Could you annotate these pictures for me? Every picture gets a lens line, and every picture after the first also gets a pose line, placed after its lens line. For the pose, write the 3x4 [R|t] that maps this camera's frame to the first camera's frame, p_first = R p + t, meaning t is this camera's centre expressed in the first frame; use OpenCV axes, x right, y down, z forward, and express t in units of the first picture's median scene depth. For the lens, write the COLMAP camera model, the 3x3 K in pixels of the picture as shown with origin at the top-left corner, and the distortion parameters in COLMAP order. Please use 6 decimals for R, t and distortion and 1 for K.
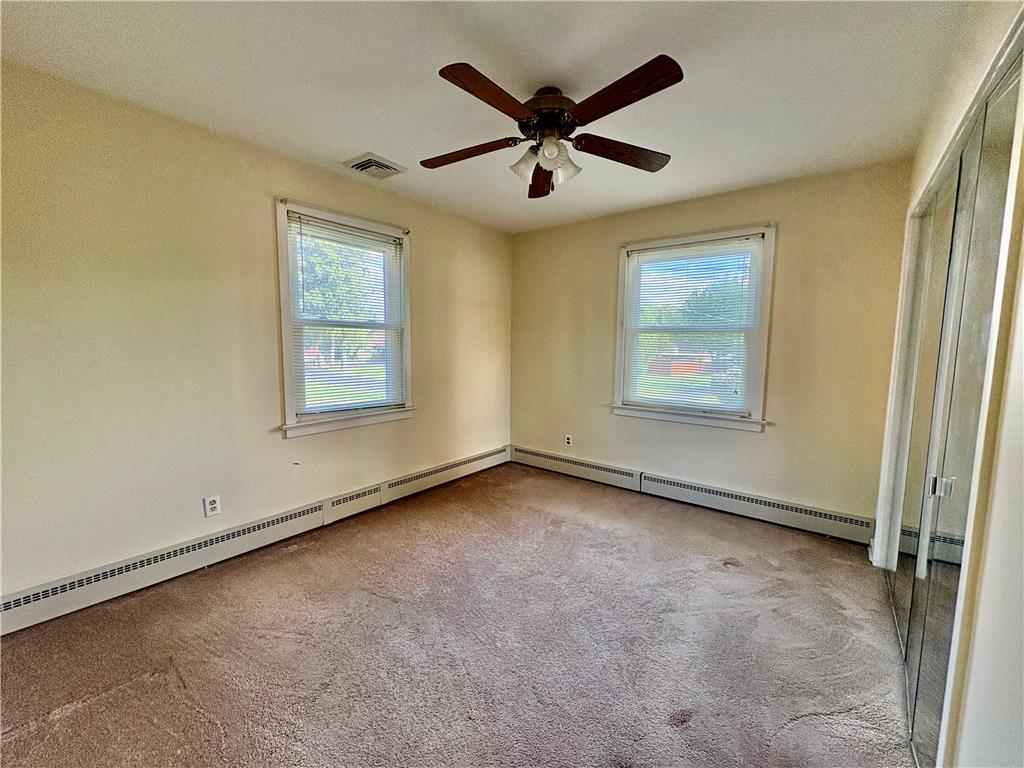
lens RADIAL K [[406.6, 0, 511.7], [0, 406.6, 385.5], [0, 0, 1]] dist [-0.000748, 0.000210]
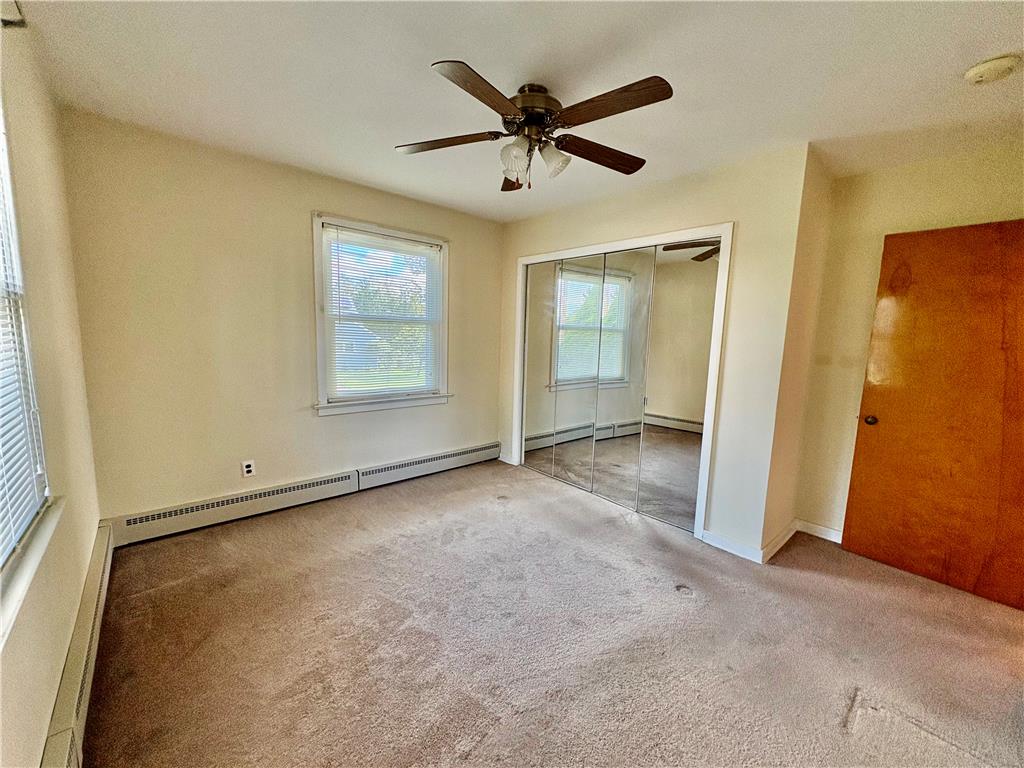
lens RADIAL K [[406.6, 0, 511.7], [0, 406.6, 385.5], [0, 0, 1]] dist [-0.000748, 0.000210]
pose [[0.175994, -0.131540, 0.975563, -0.542144], [0.070887, 0.990153, 0.120719, -0.072729], [-0.981836, 0.047909, 0.183586, 0.502461]]
